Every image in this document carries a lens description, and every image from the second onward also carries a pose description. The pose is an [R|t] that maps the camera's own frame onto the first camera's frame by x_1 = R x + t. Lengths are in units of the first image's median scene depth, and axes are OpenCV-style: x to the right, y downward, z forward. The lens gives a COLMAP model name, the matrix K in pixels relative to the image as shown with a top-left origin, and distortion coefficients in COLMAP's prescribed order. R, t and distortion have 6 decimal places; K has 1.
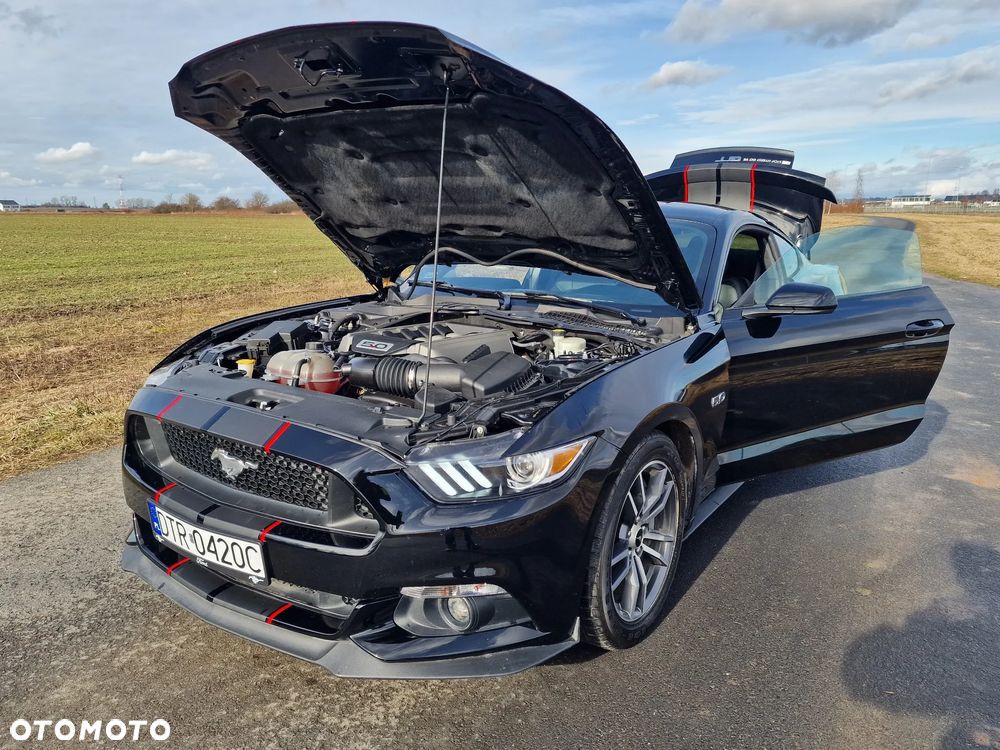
lens RADIAL K [[710.2, 0, 473.9], [0, 710.2, 378.2], [0, 0, 1]] dist [0.075082, -0.057676]
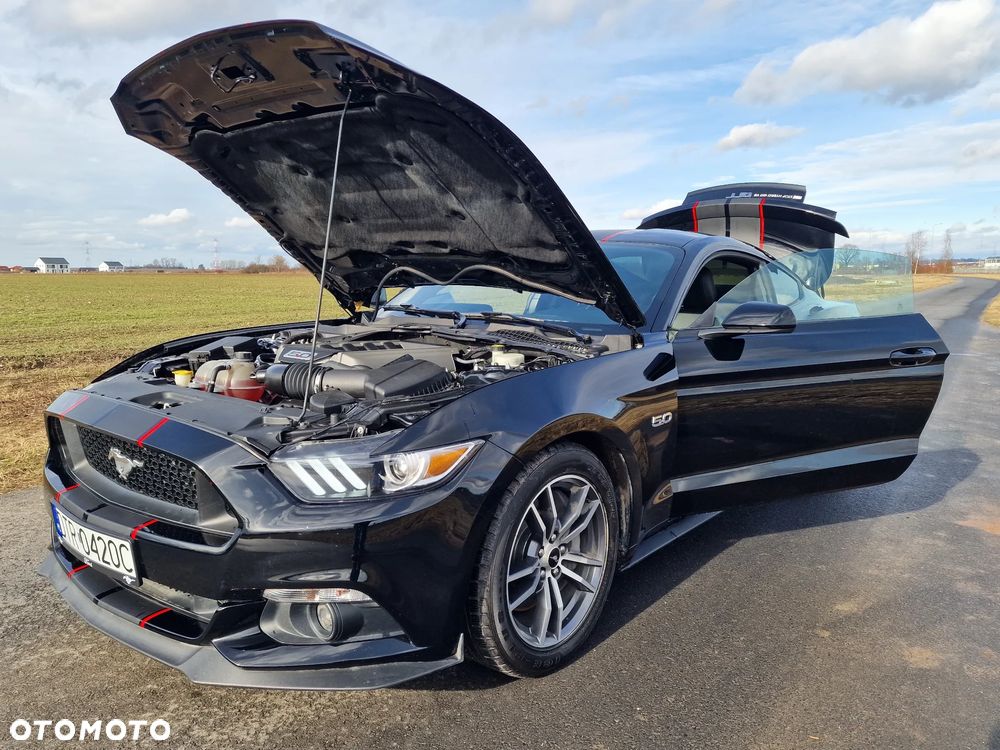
lens RADIAL K [[708.3, 0, 494.1], [0, 708.3, 390.7], [0, 0, 1]] dist [0.075055, -0.063127]
pose [[0.996171, 0.016075, -0.085934, 0.237047], [-0.021887, 0.997505, -0.067116, 0.070769], [0.084641, 0.068740, 0.994038, 0.048648]]
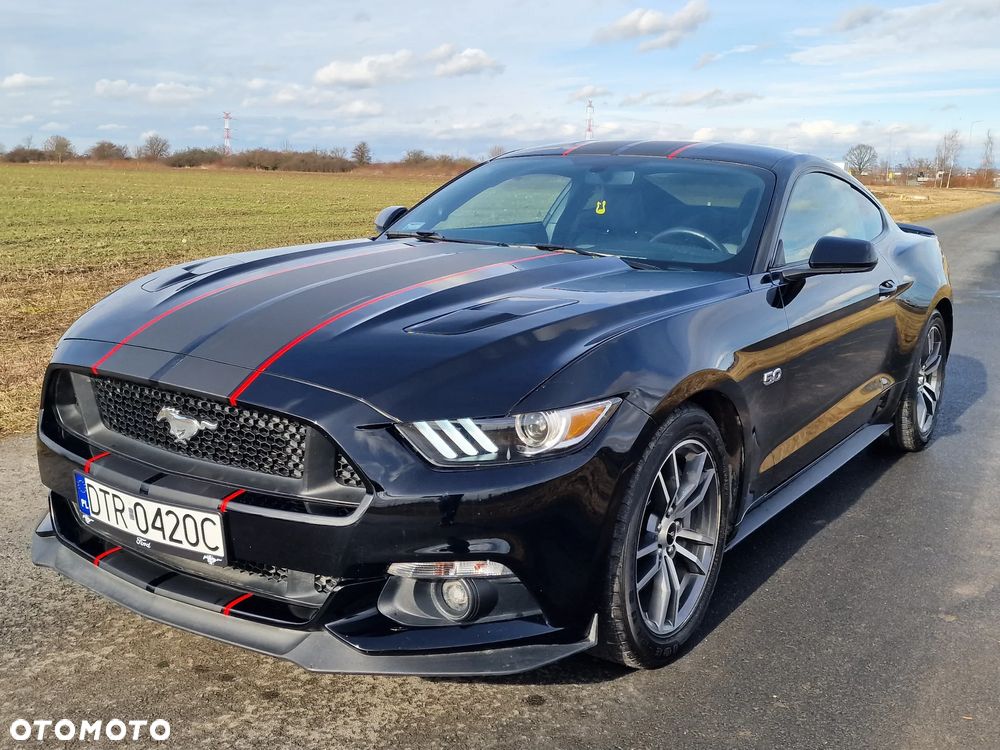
lens RADIAL K [[1004.9, 0, 471.6], [0, 1004.9, 375.5], [0, 0, 1]] dist [0.126046, -0.183963]
pose [[0.999523, 0.022740, 0.020883, -0.028154], [-0.022017, 0.999172, -0.034200, 0.088939], [-0.021643, 0.033724, 0.999197, -0.170505]]
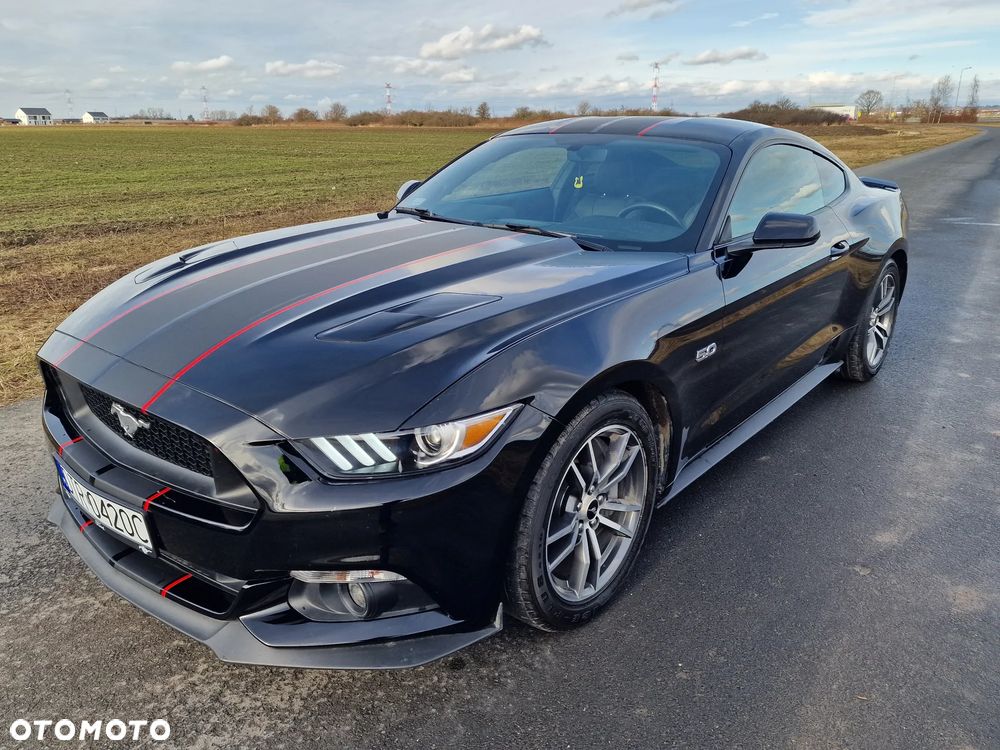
lens RADIAL K [[705.0, 0, 504.4], [0, 705.0, 359.2], [0, 0, 1]] dist [0.081619, -0.063945]
pose [[0.996952, 0.021857, -0.074894, 0.189439], [-0.014884, 0.995608, 0.092435, -0.046036], [0.076586, -0.091038, 0.992898, 0.133184]]
